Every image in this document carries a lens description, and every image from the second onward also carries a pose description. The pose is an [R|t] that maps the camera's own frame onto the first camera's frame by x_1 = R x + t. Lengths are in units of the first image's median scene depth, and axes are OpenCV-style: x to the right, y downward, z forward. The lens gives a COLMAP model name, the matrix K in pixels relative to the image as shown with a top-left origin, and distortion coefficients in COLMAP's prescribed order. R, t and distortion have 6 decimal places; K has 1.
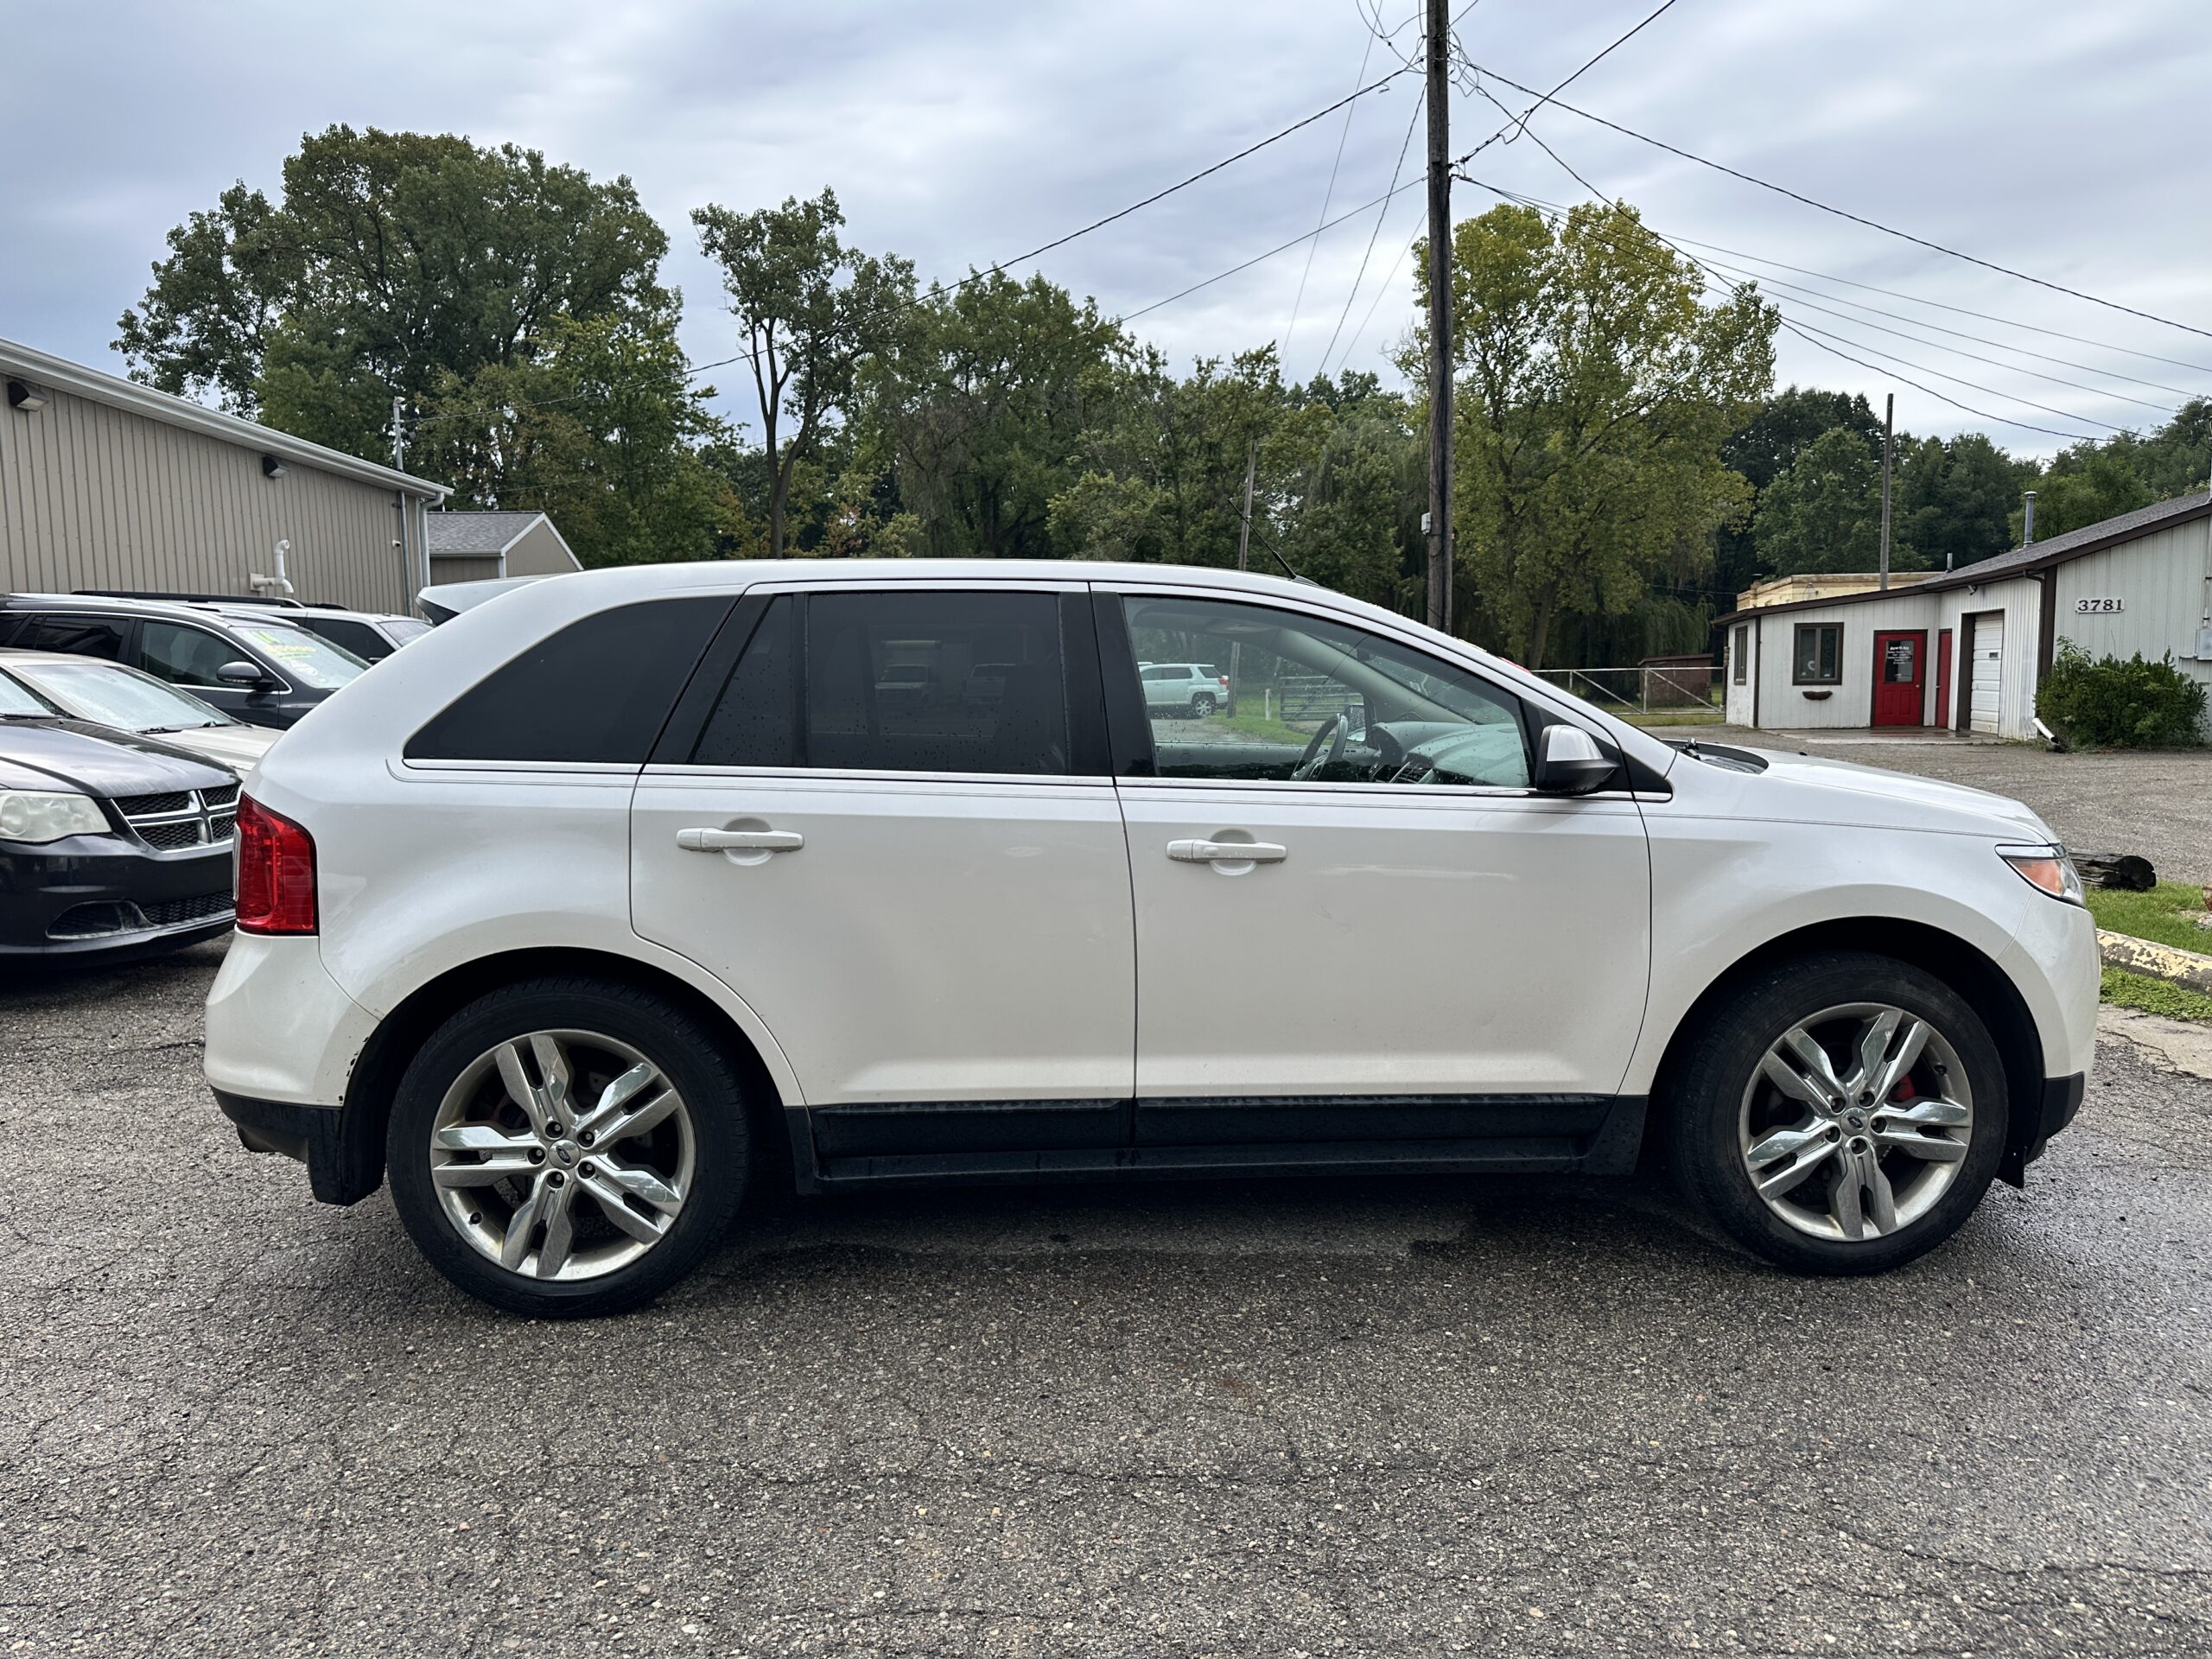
lens RADIAL K [[1582.6, 0, 1116.3], [0, 1582.6, 825.3], [0, 0, 1]] dist [0.001059, 0.002388]
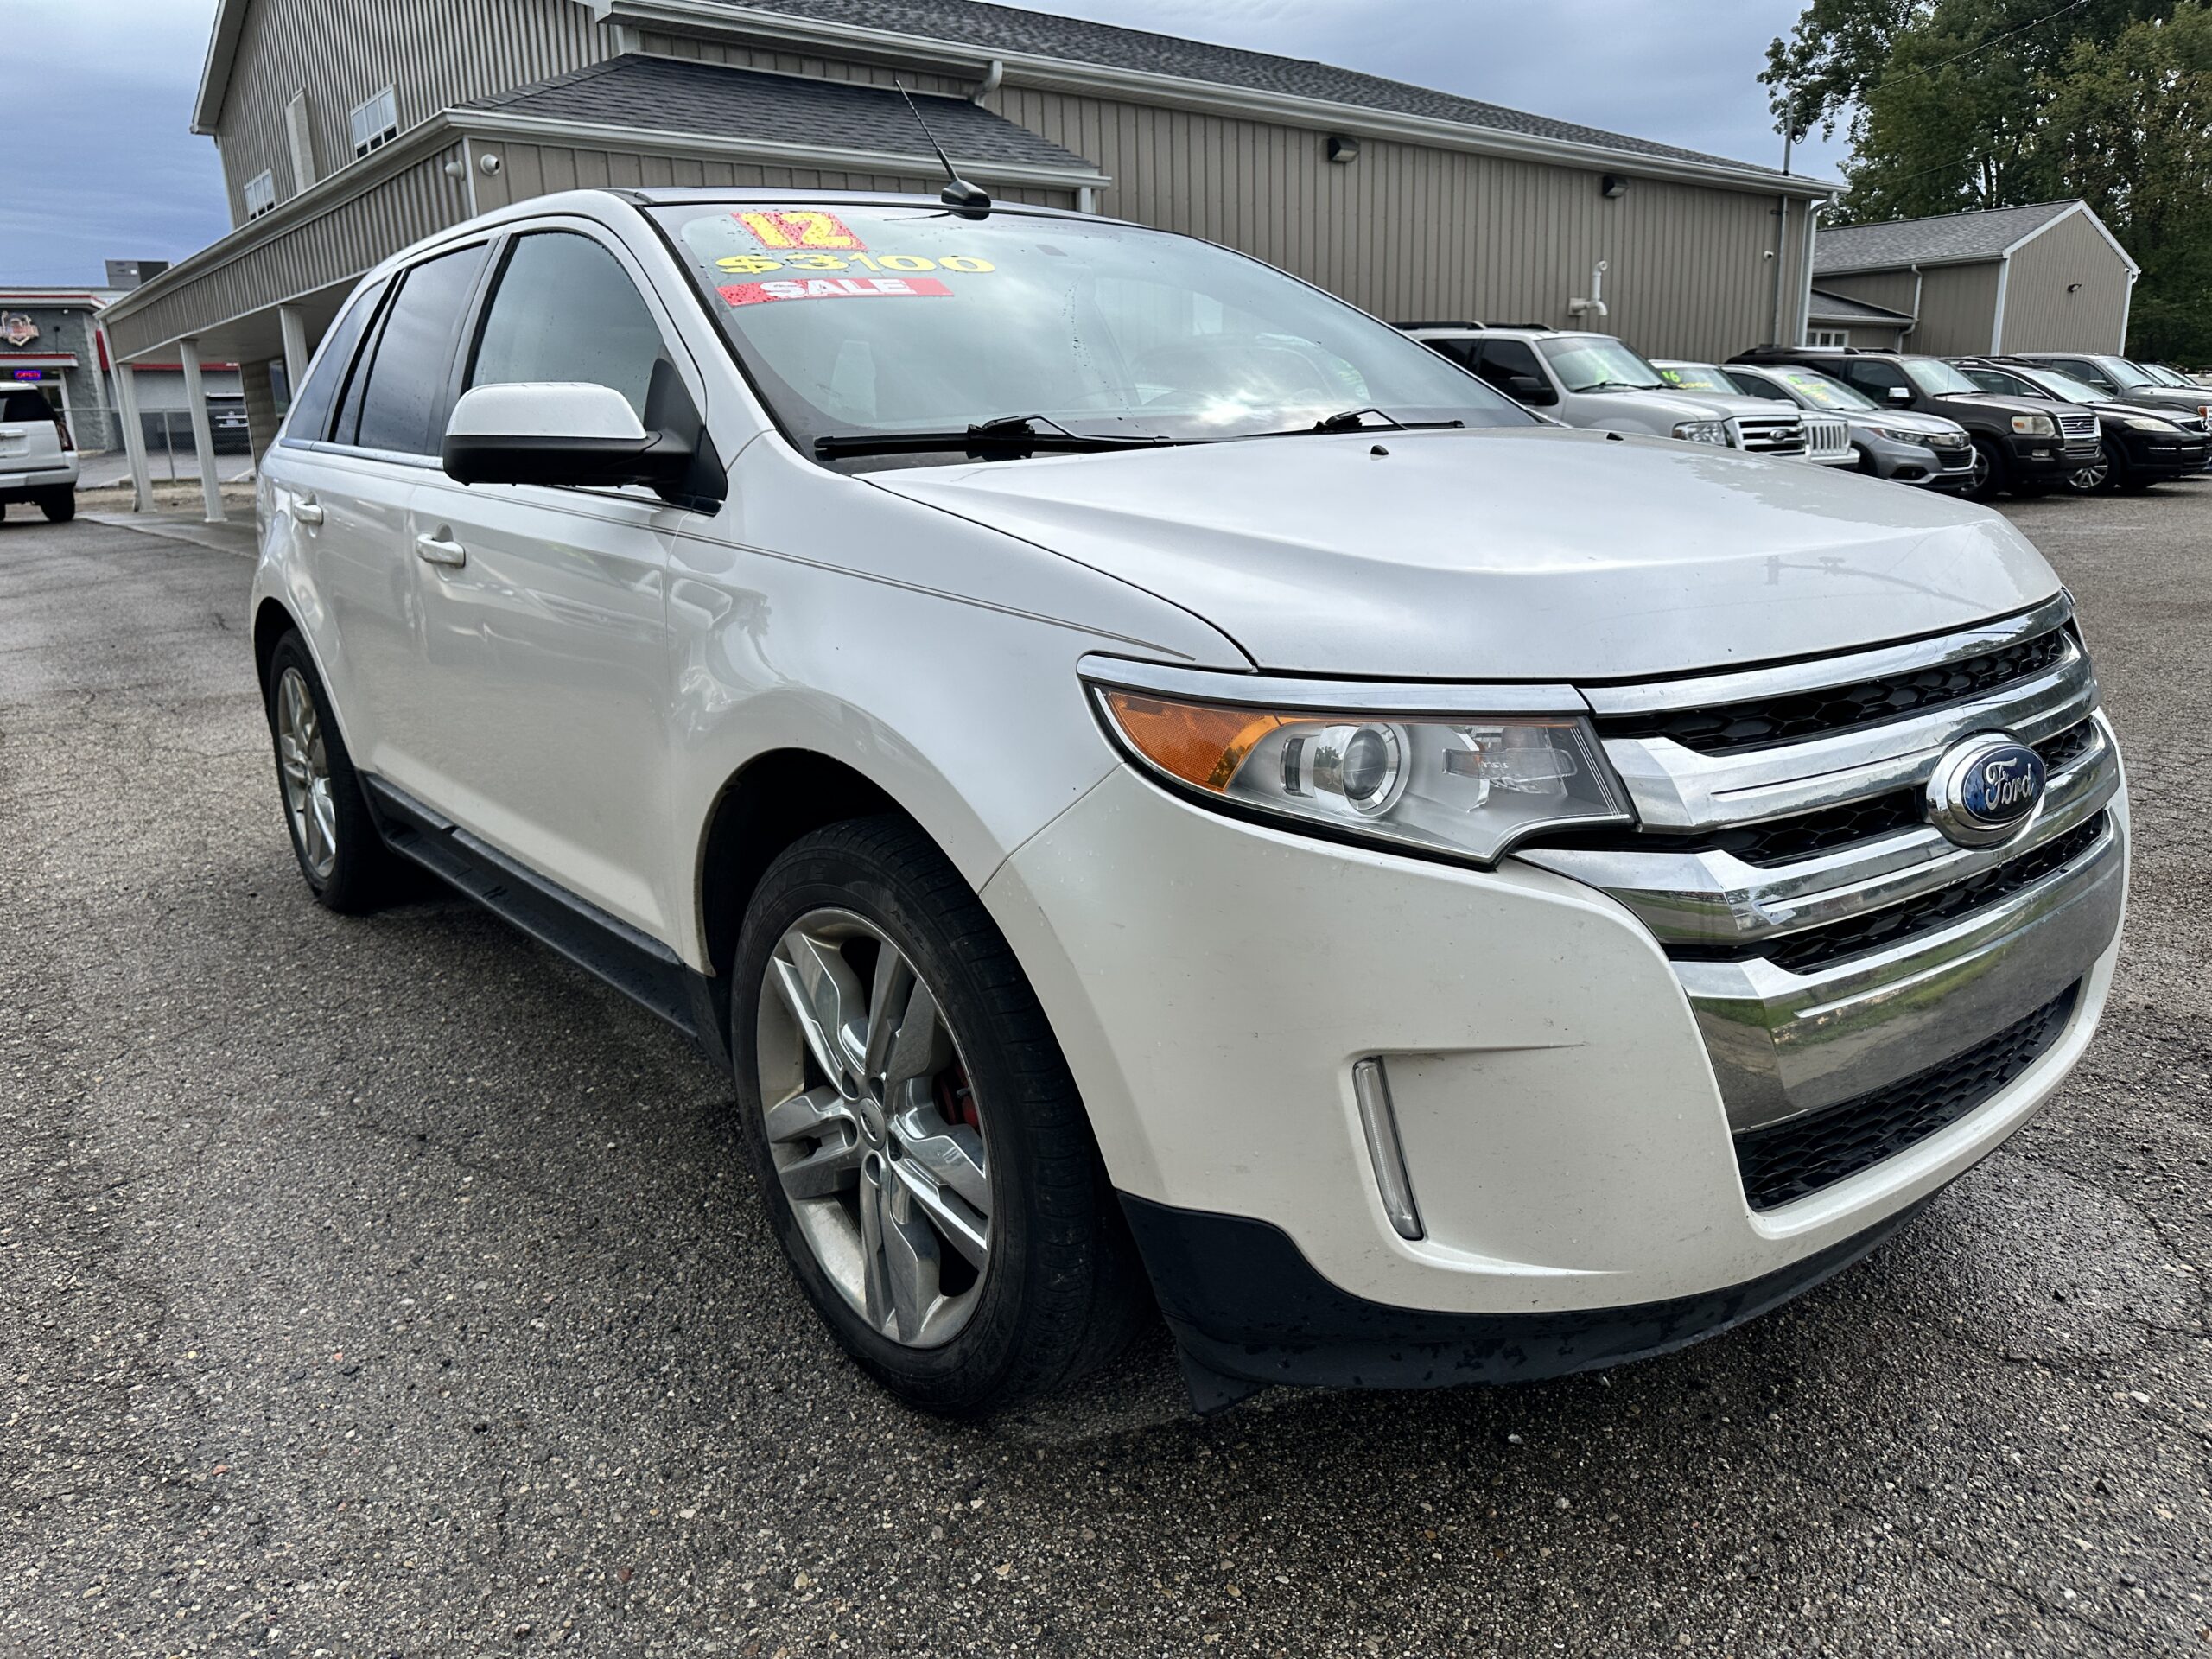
lens RADIAL K [[1582.6, 0, 1116.3], [0, 1582.6, 825.3], [0, 0, 1]] dist [0.001059, 0.002388]
pose [[0.578316, 0.196146, -0.791882, 0.084576], [-0.064043, 0.978586, 0.195621, -0.002495], [0.813295, -0.062417, 0.578493, 0.069362]]
